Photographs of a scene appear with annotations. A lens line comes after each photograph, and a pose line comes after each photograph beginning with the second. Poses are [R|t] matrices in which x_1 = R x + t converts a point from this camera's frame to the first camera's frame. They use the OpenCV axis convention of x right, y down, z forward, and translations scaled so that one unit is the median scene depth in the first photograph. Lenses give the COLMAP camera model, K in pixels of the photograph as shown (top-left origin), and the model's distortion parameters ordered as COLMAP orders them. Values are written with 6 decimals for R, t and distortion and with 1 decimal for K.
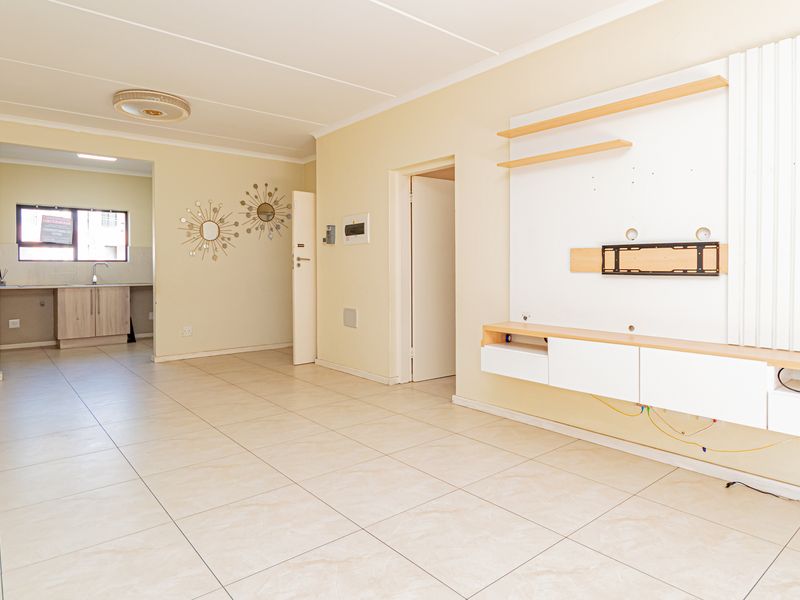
lens RADIAL K [[500.8, 0, 405.4], [0, 500.8, 273.9], [0, 0, 1]] dist [0.001535, 0.001158]
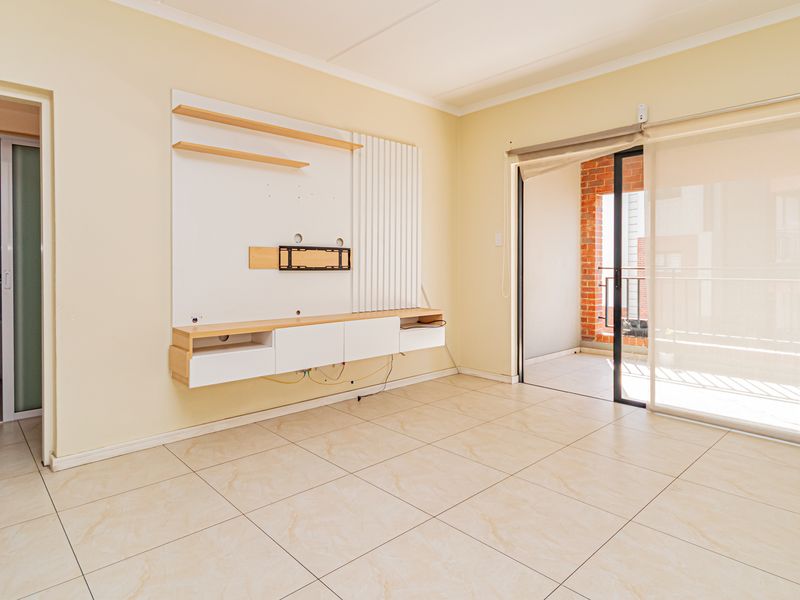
lens RADIAL K [[484.6, 0, 390.7], [0, 484.6, 275.4], [0, 0, 1]] dist [0.009187, -0.000016]
pose [[-0.048572, -0.019631, 0.998627, -0.798043], [0.012557, 0.999716, 0.020264, -0.007325], [-0.998741, 0.013524, -0.048312, 0.843690]]
